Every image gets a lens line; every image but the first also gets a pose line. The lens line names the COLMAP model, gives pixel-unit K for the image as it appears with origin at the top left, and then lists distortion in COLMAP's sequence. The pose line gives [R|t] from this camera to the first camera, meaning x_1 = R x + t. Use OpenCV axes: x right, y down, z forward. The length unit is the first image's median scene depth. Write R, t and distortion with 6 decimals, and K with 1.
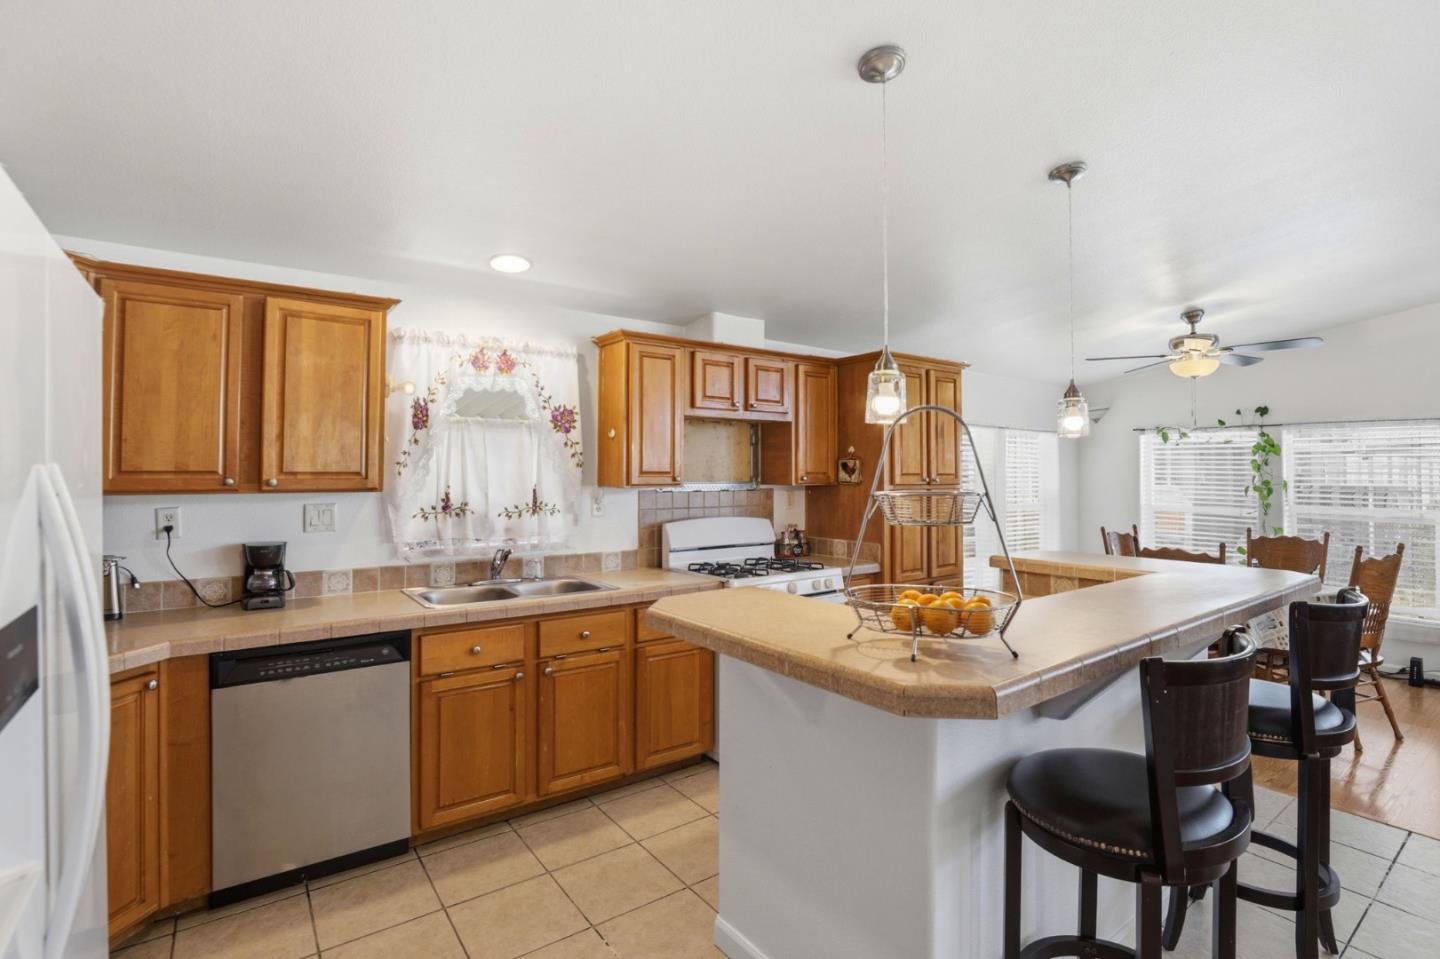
lens RADIAL K [[672.3, 0, 720.0], [0, 672.3, 479.5], [0, 0, 1]] dist [-0.014395, 0.000302]
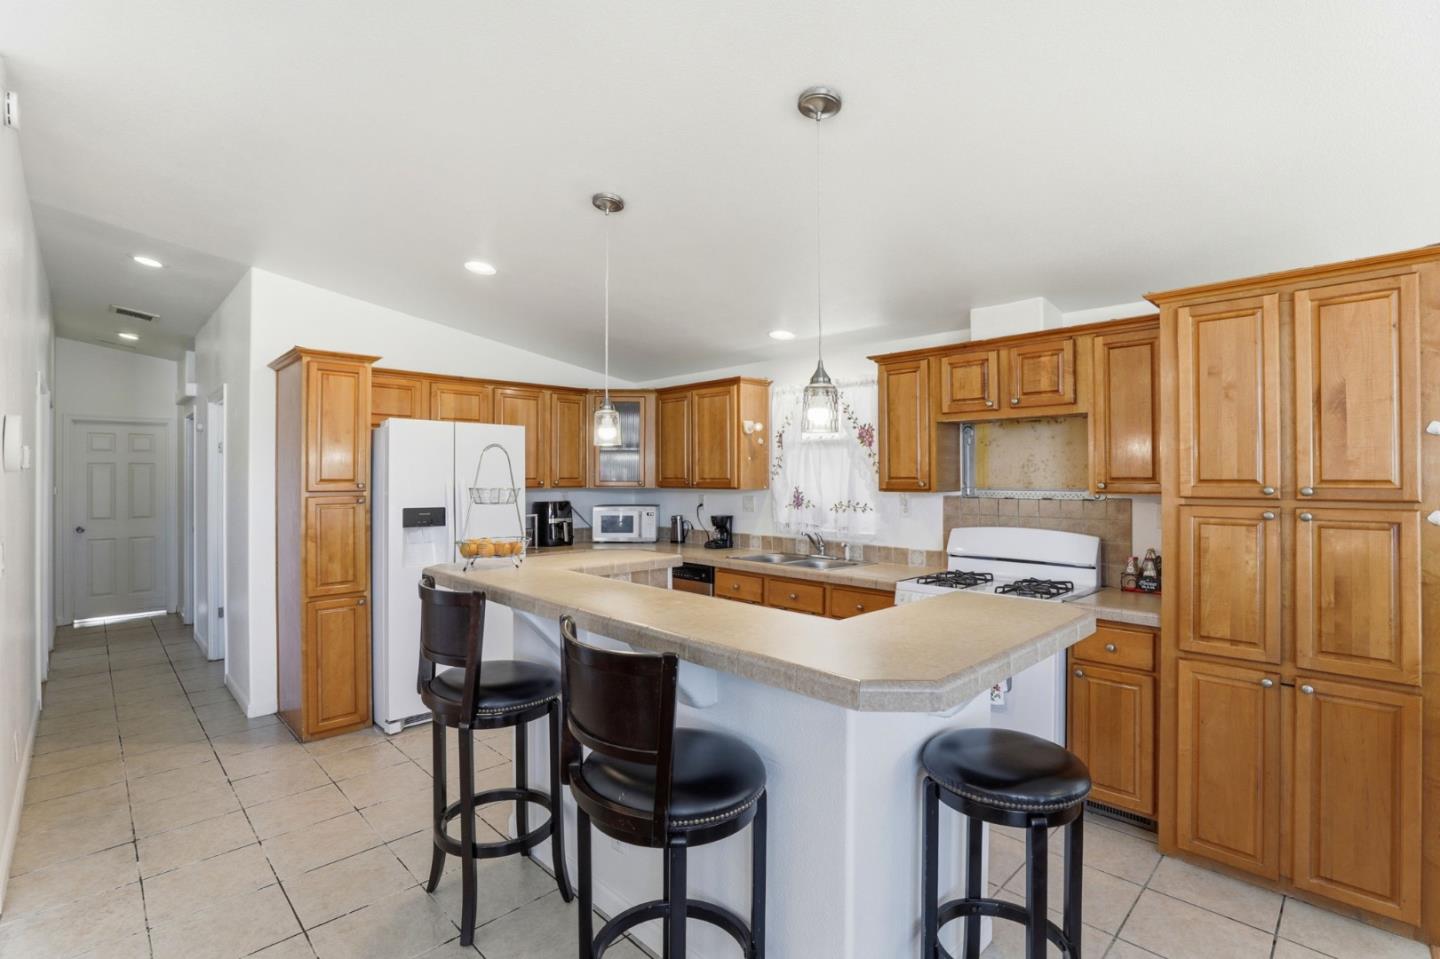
lens RADIAL K [[672.3, 0, 720.0], [0, 672.3, 479.5], [0, 0, 1]] dist [-0.014395, 0.000302]
pose [[0.140533, -0.001574, -0.990075, 0.951324], [-0.011496, 0.999929, -0.003222, -0.000703], [0.990009, 0.011835, 0.140505, 0.555492]]
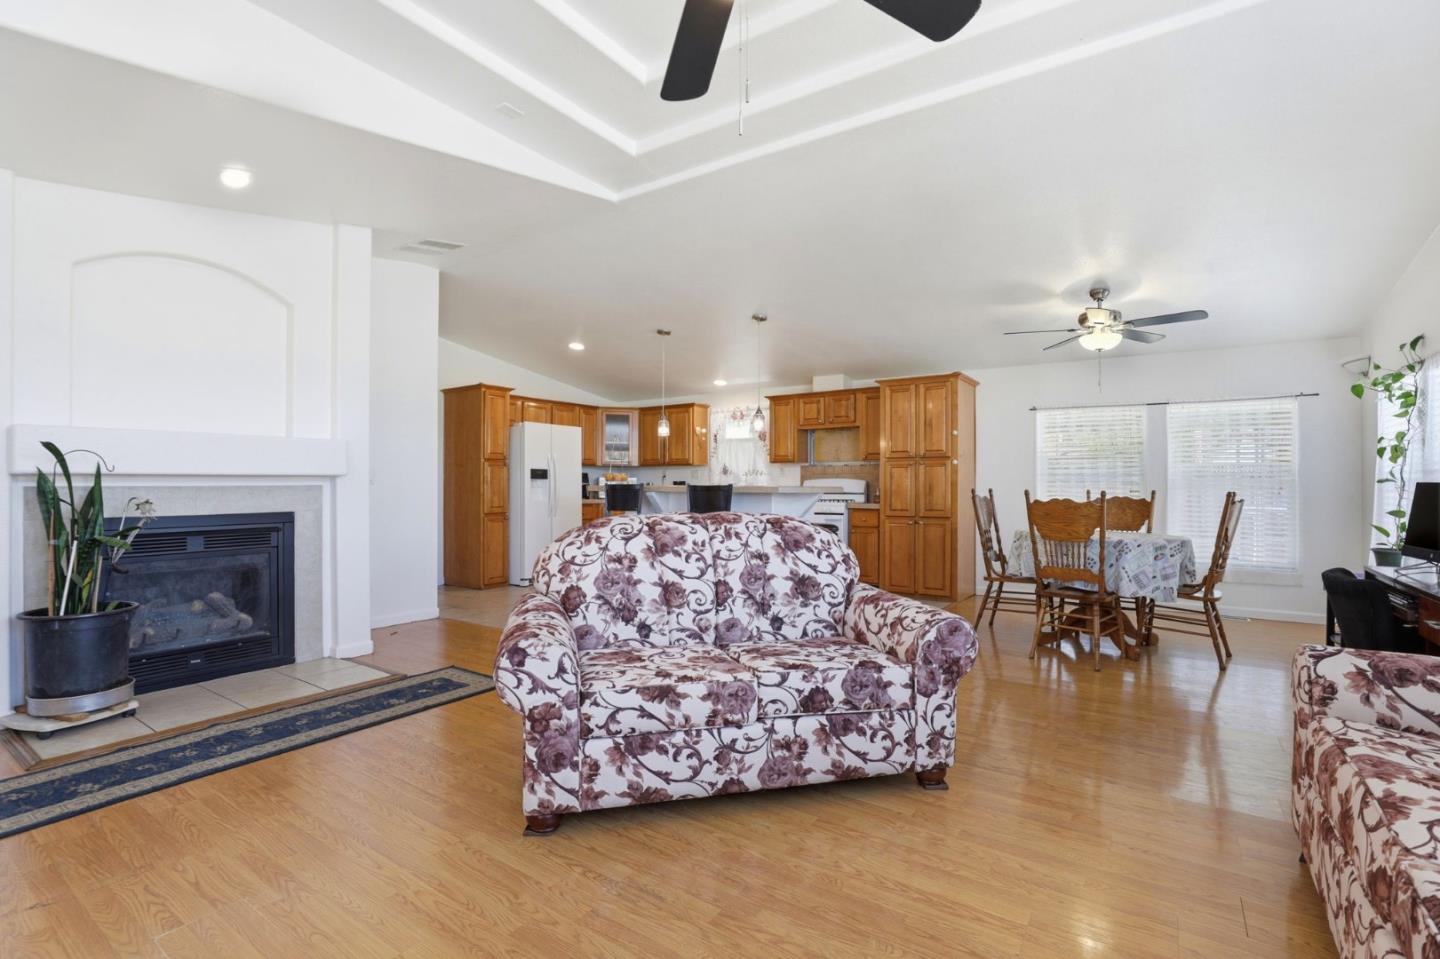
lens RADIAL K [[672.3, 0, 720.0], [0, 672.3, 479.5], [0, 0, 1]] dist [-0.014395, 0.000302]
pose [[0.328615, -0.015225, -0.944341, 1.973332], [-0.013206, 0.999698, -0.020713, 0.118065], [0.944372, 0.019277, 0.328315, 0.068363]]
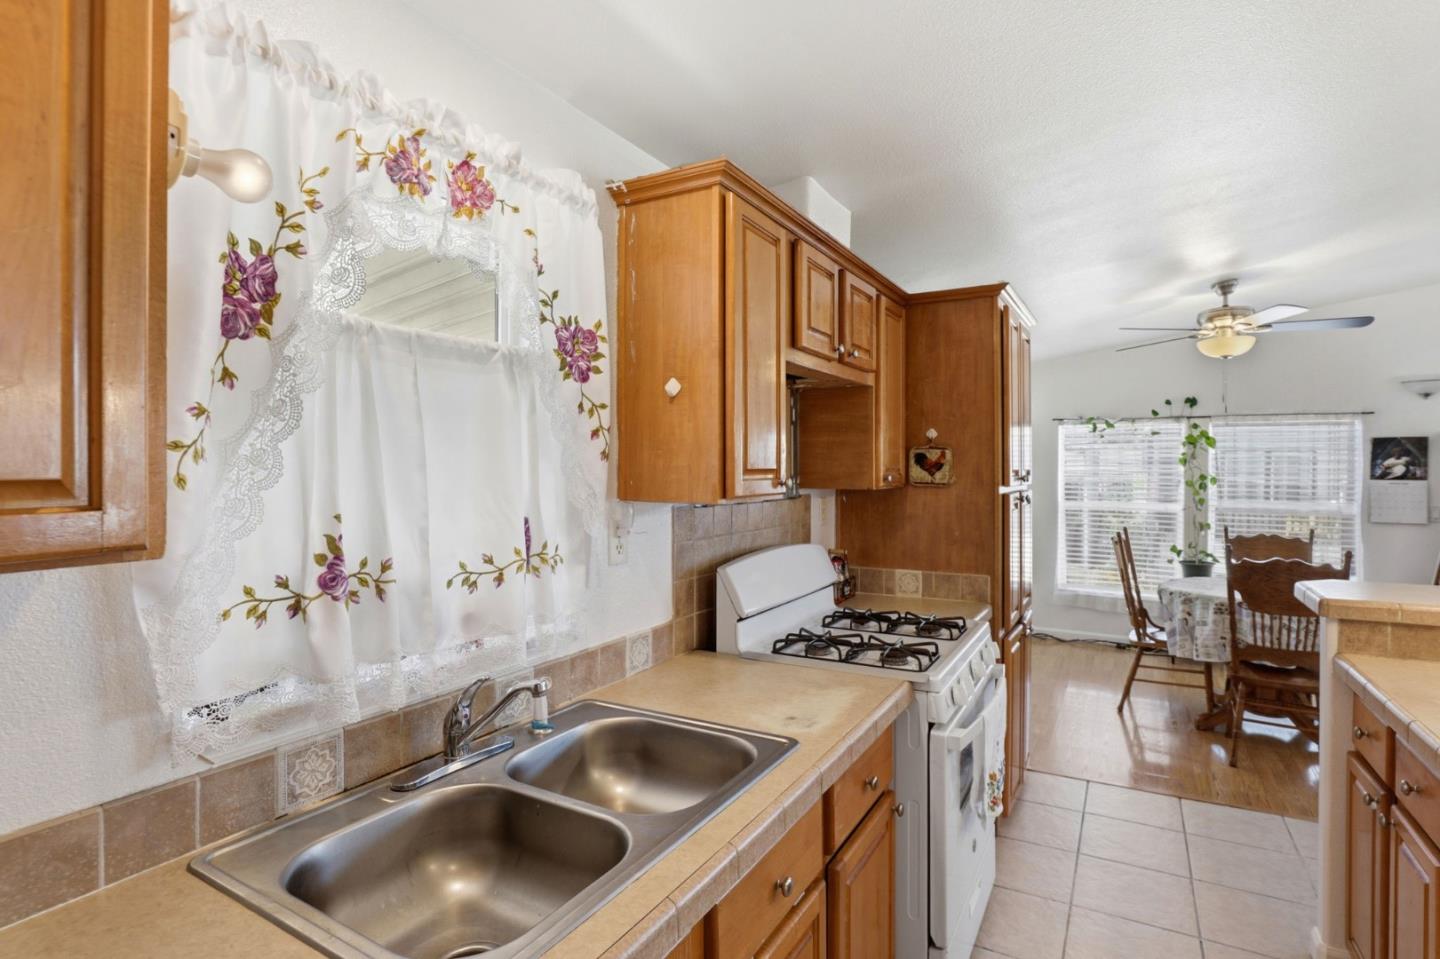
lens RADIAL K [[711.2, 0, 723.1], [0, 711.2, 486.7], [0, 0, 1]] dist [-0.019696, 0.000927]
pose [[0.917451, -0.014628, 0.397580, -0.329511], [0.007469, 0.999781, 0.019550, -0.009244], [-0.397779, -0.014967, 0.917359, 0.536479]]
